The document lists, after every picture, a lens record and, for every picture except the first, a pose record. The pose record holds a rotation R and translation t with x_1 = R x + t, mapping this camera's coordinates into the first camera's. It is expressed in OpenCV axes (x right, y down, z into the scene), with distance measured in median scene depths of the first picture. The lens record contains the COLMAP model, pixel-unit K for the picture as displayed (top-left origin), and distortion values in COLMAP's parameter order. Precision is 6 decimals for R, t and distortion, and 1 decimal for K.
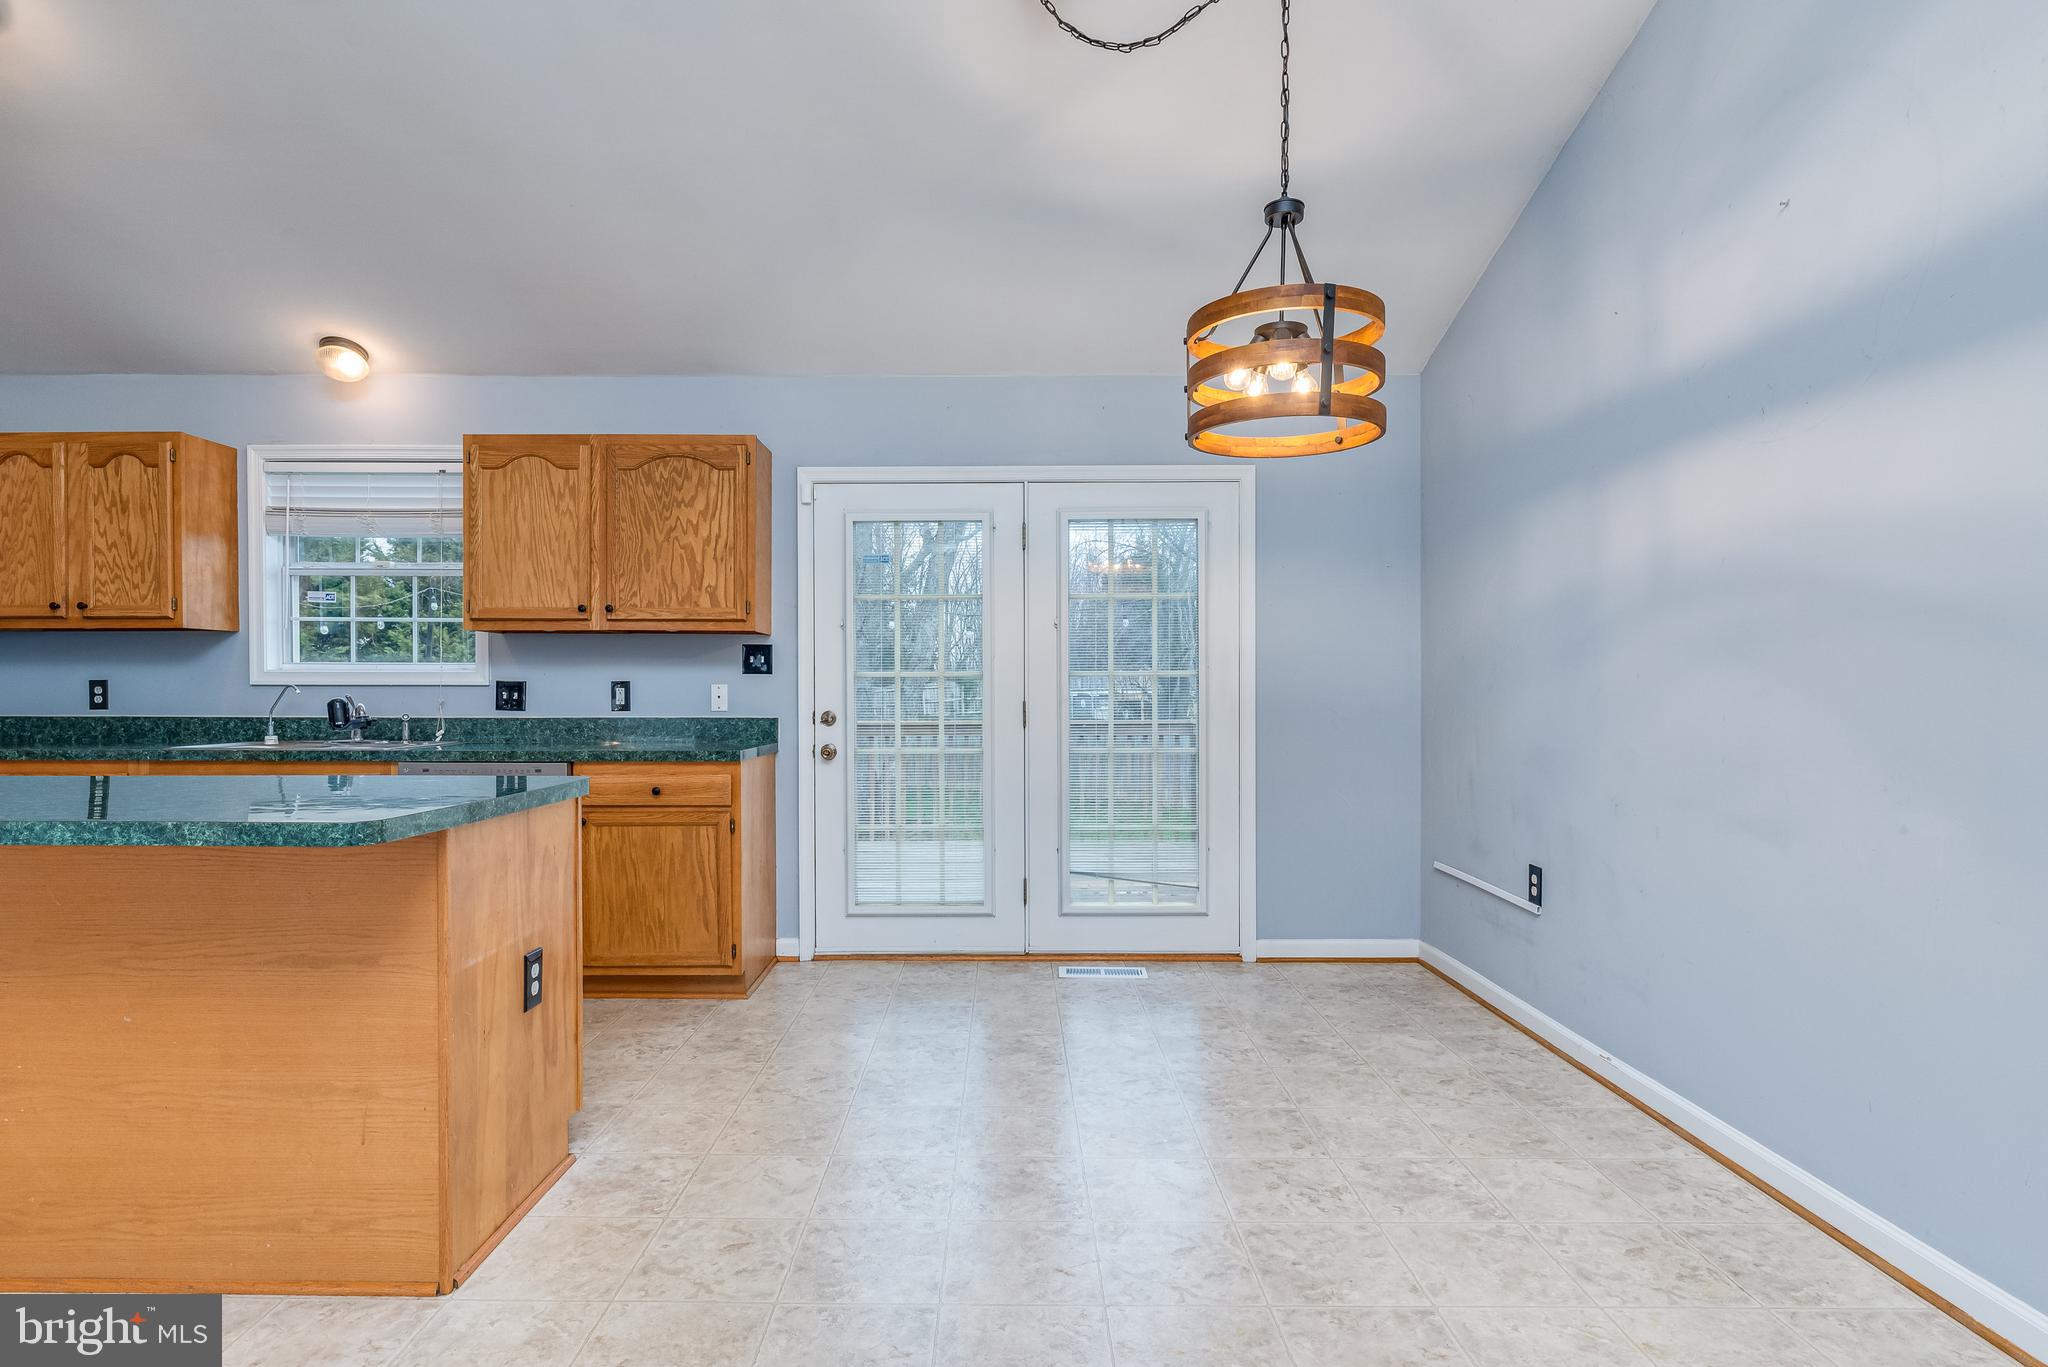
lens RADIAL K [[1046.0, 0, 996.4], [0, 1046.0, 699.7], [0, 0, 1]] dist [-0.001015, -0.000400]
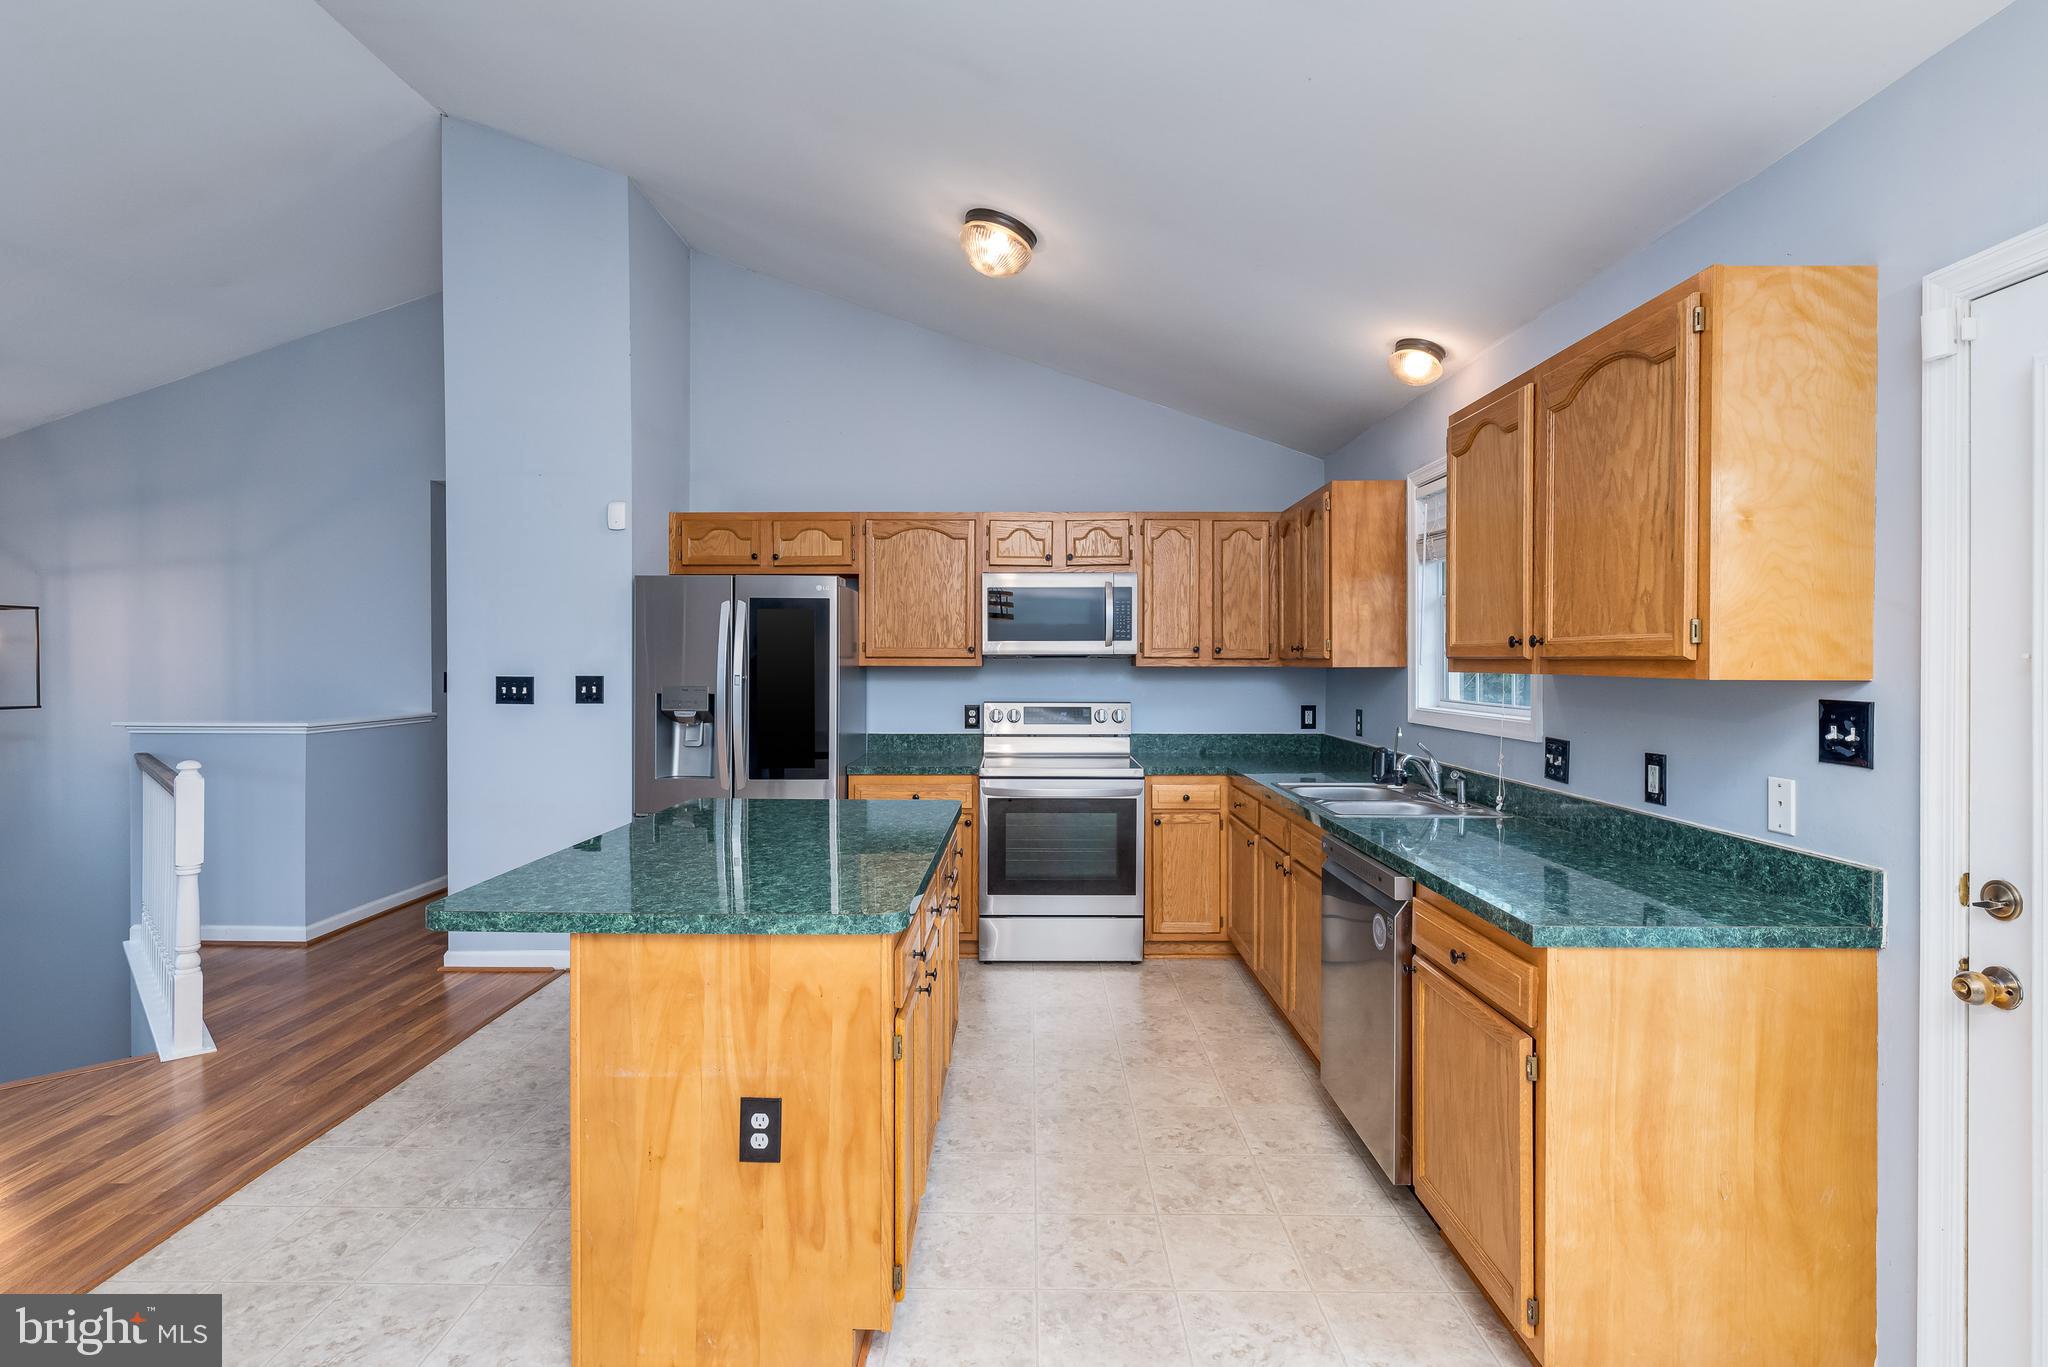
lens RADIAL K [[992.8, 0, 1019.8], [0, 992.8, 675.5], [0, 0, 1]] dist [-0.002715, 0.000451]
pose [[0.002331, 0.012306, -0.999922, 0.216357], [-0.009831, 0.999876, 0.012282, -0.070358], [0.999949, 0.009801, 0.002451, 0.687324]]
